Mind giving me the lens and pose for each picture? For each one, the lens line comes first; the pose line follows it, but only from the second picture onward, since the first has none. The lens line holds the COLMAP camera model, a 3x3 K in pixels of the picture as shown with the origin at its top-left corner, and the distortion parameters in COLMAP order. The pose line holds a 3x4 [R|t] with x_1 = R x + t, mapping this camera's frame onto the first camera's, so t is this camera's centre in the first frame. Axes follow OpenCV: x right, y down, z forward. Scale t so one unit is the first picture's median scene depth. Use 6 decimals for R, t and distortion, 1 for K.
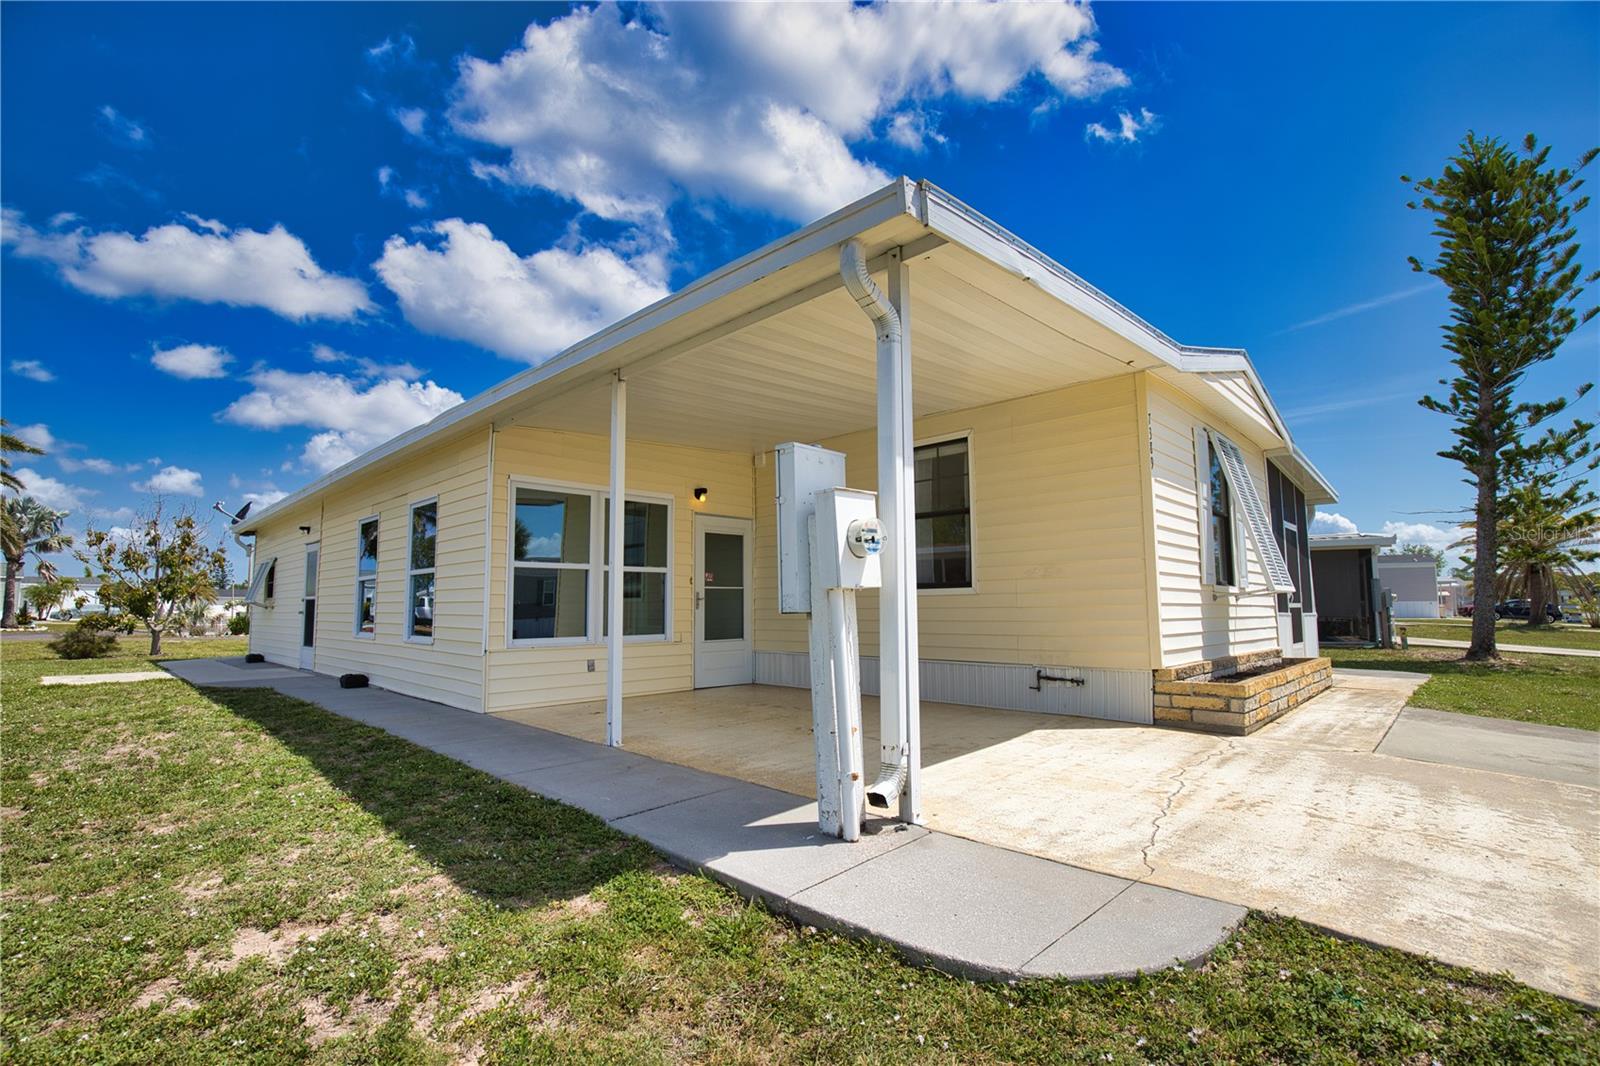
lens RADIAL K [[728.4, 0, 785.6], [0, 728.4, 525.1], [0, 0, 1]] dist [-0.036506, 0.005415]
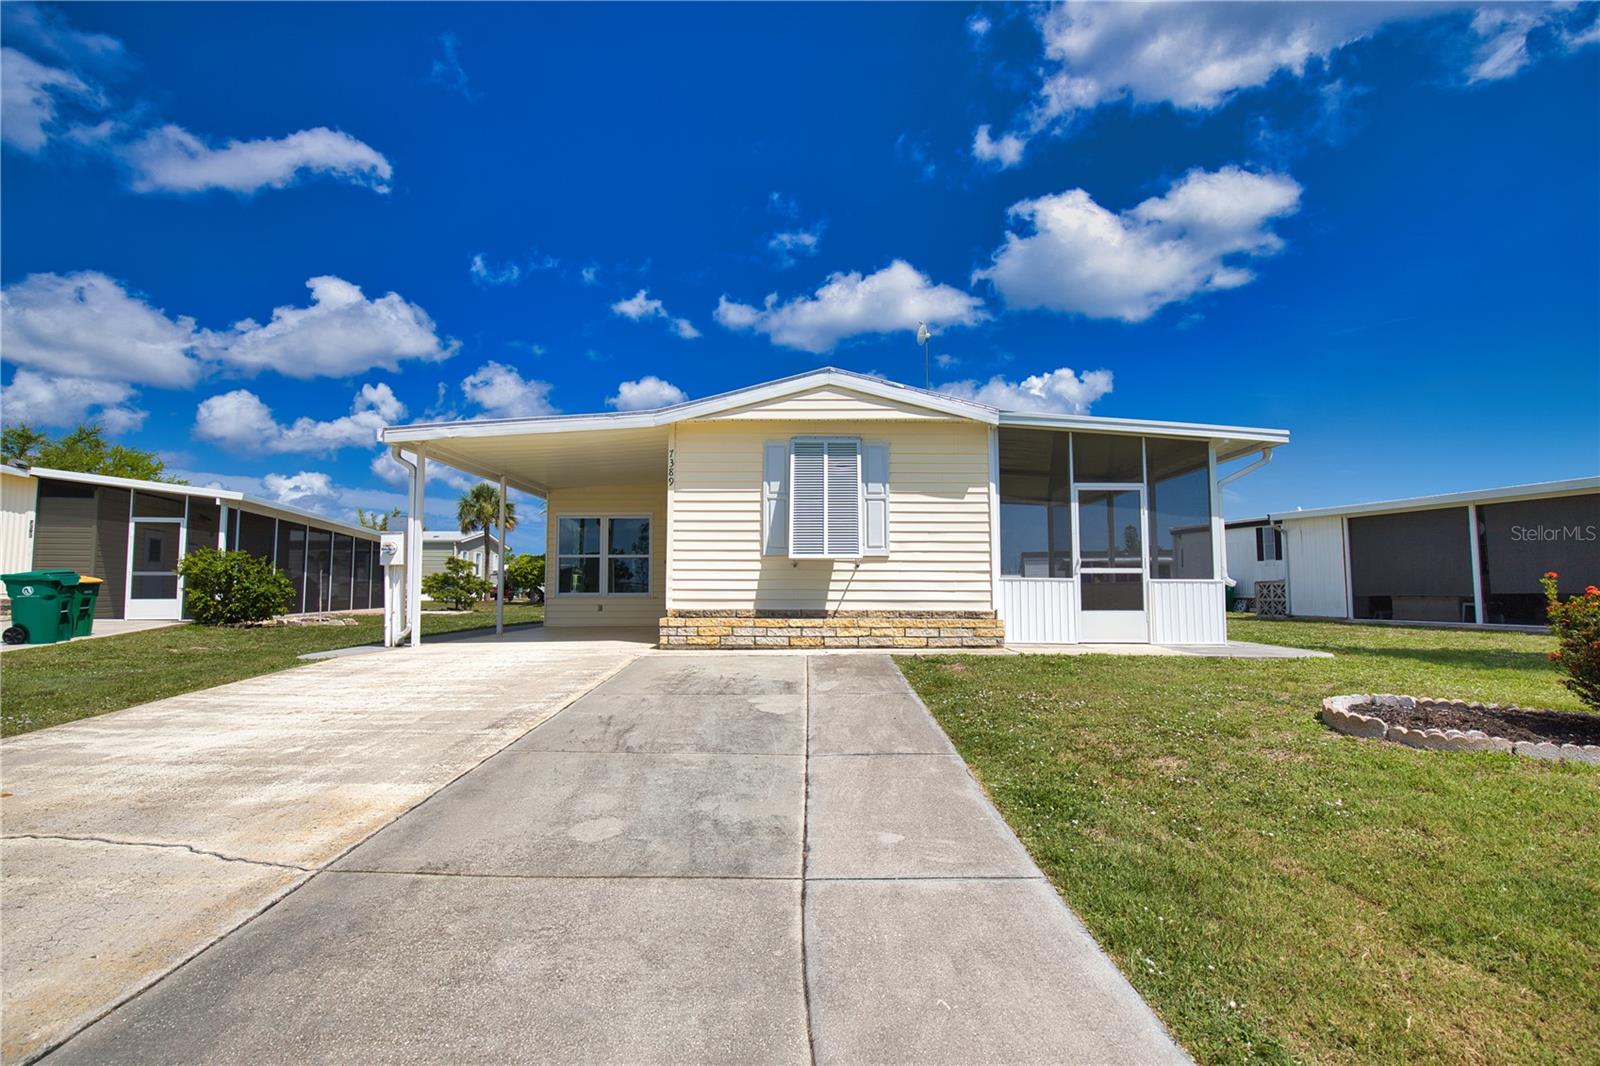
lens RADIAL K [[763.3, 0, 799.6], [0, 763.3, 523.0], [0, 0, 1]] dist [-0.035623, 0.003508]
pose [[0.689912, -0.061266, -0.721296, 0.624940], [0.080586, 0.996719, -0.007581, 0.012751], [0.719393, -0.052896, 0.692586, 0.006860]]
